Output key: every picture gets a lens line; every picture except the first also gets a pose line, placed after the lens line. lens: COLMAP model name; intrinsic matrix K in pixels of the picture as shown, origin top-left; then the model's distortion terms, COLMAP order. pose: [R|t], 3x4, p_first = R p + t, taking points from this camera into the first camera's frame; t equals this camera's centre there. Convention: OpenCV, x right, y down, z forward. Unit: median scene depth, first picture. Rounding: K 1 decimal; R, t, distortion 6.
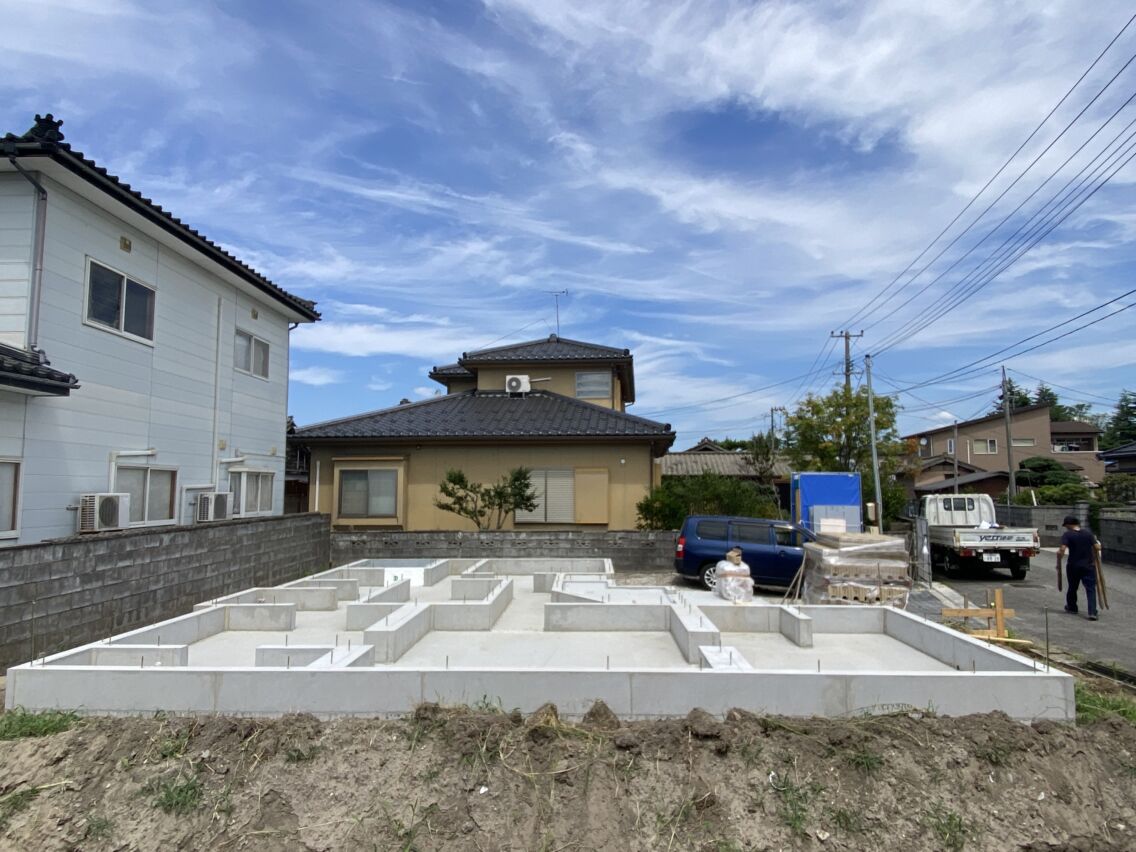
lens RADIAL K [[720.8, 0, 568.0], [0, 720.8, 426.0], [0, 0, 1]] dist [0.081209, -0.085752]
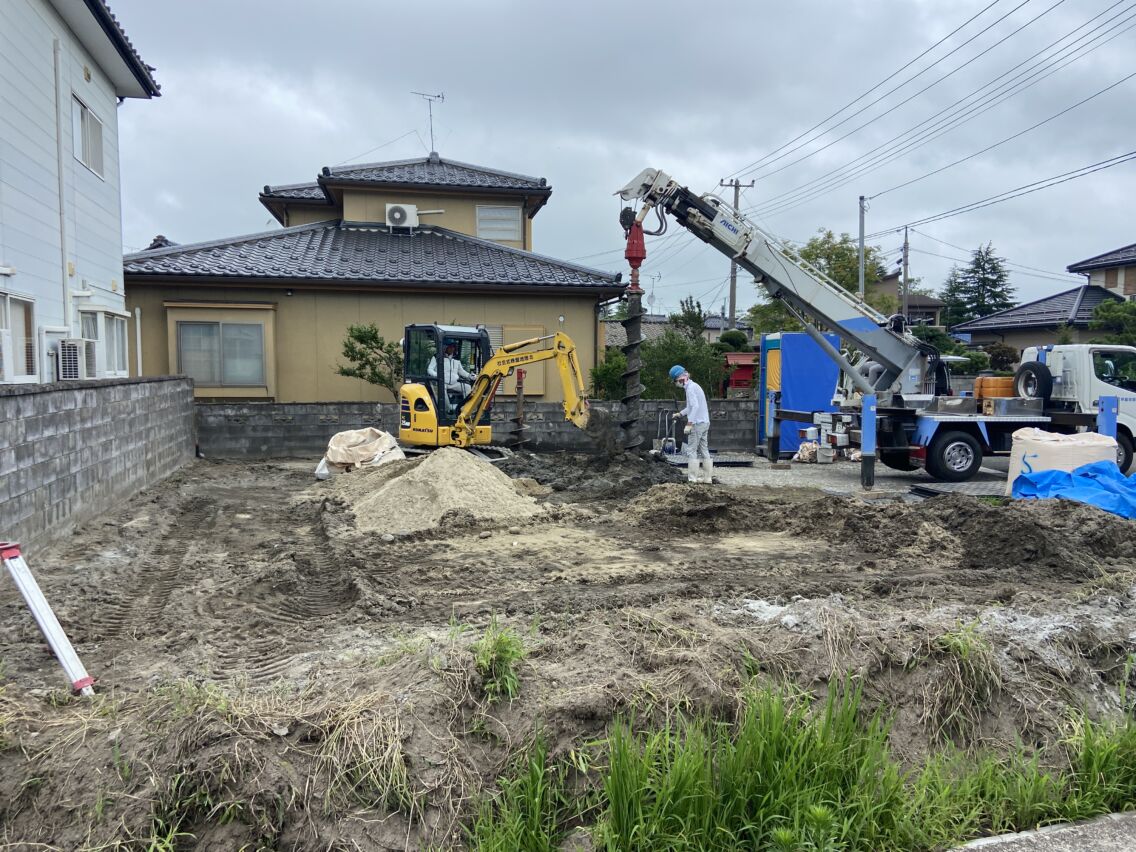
lens RADIAL K [[853.9, 0, 568.0], [0, 853.9, 426.0], [0, 0, 1]] dist [0.110197, -0.130086]
pose [[0.960846, -0.013804, 0.276741, -0.212718], [-0.028120, 0.988744, 0.146952, 0.030632], [-0.275654, -0.148980, 0.949642, 0.074031]]
